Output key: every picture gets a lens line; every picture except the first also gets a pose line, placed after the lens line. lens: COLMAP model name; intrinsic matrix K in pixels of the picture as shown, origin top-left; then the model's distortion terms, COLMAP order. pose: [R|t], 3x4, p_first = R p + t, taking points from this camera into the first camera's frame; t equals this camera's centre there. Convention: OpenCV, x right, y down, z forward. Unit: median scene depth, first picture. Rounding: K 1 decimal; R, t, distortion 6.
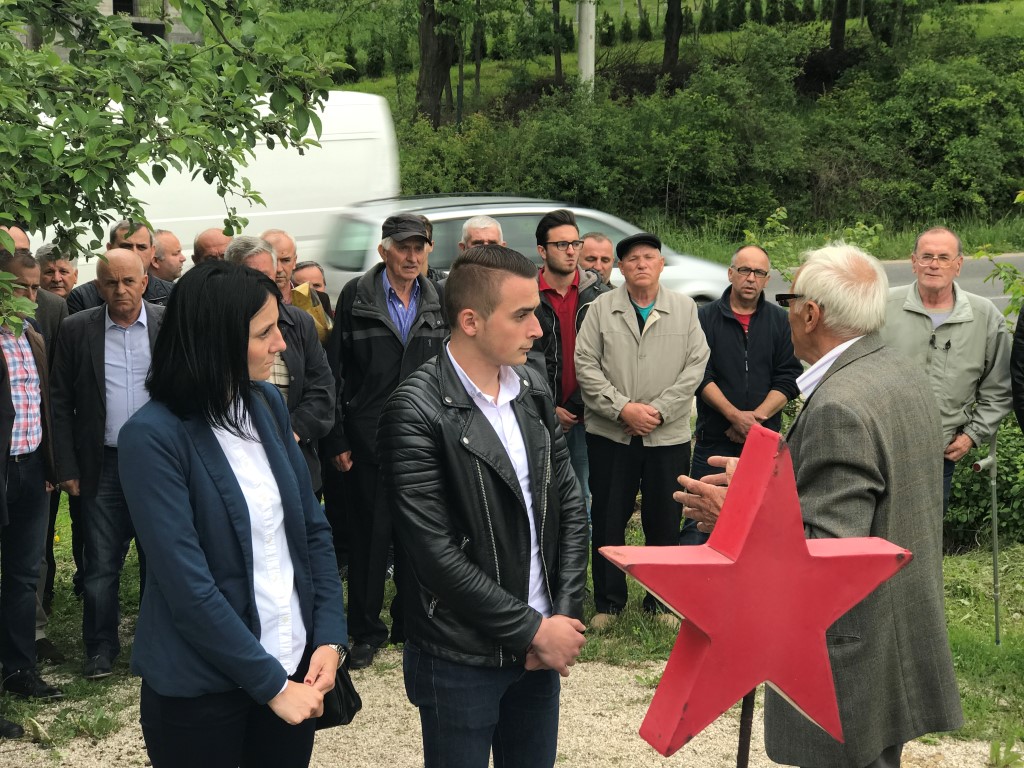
lens RADIAL K [[1639.0, 0, 474.8], [0, 1639.0, 391.9], [0, 0, 1]] dist [0.073575, 0.000000]
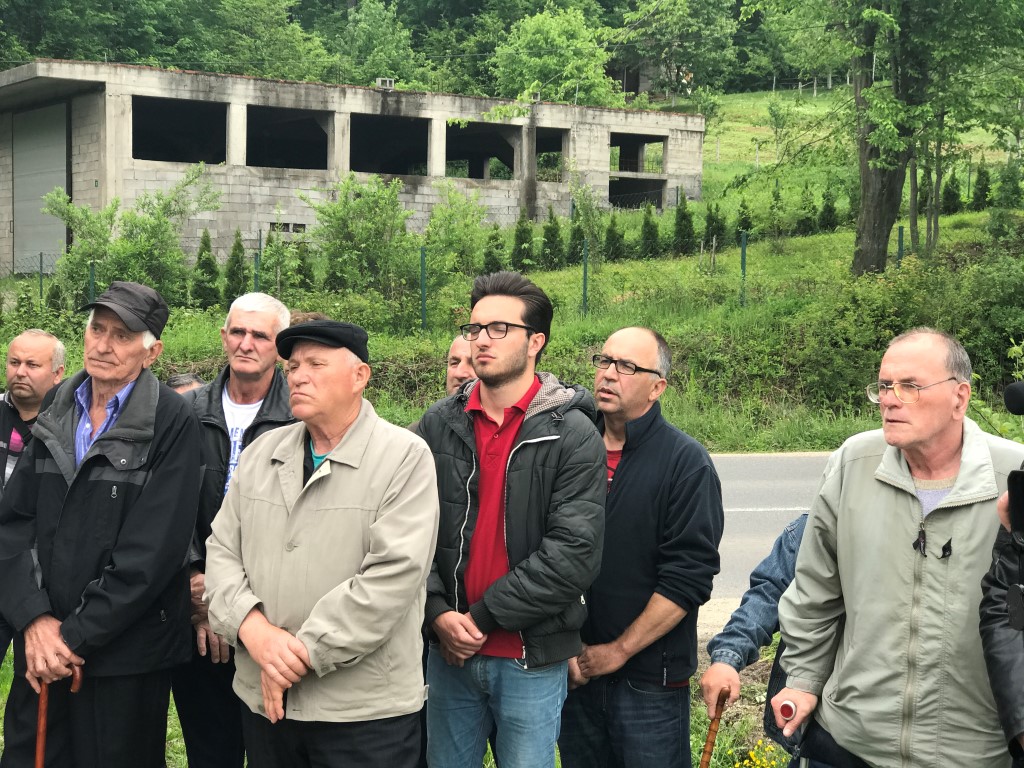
lens RADIAL K [[1703.4, 0, 508.6], [0, 1703.4, 385.8], [0, 0, 1]] dist [0.035916, 0.000000]
pose [[0.957325, 0.030914, -0.287356, 0.062202], [-0.060199, 0.993784, -0.093641, -0.004297], [0.282675, 0.106943, 0.953236, 0.089269]]
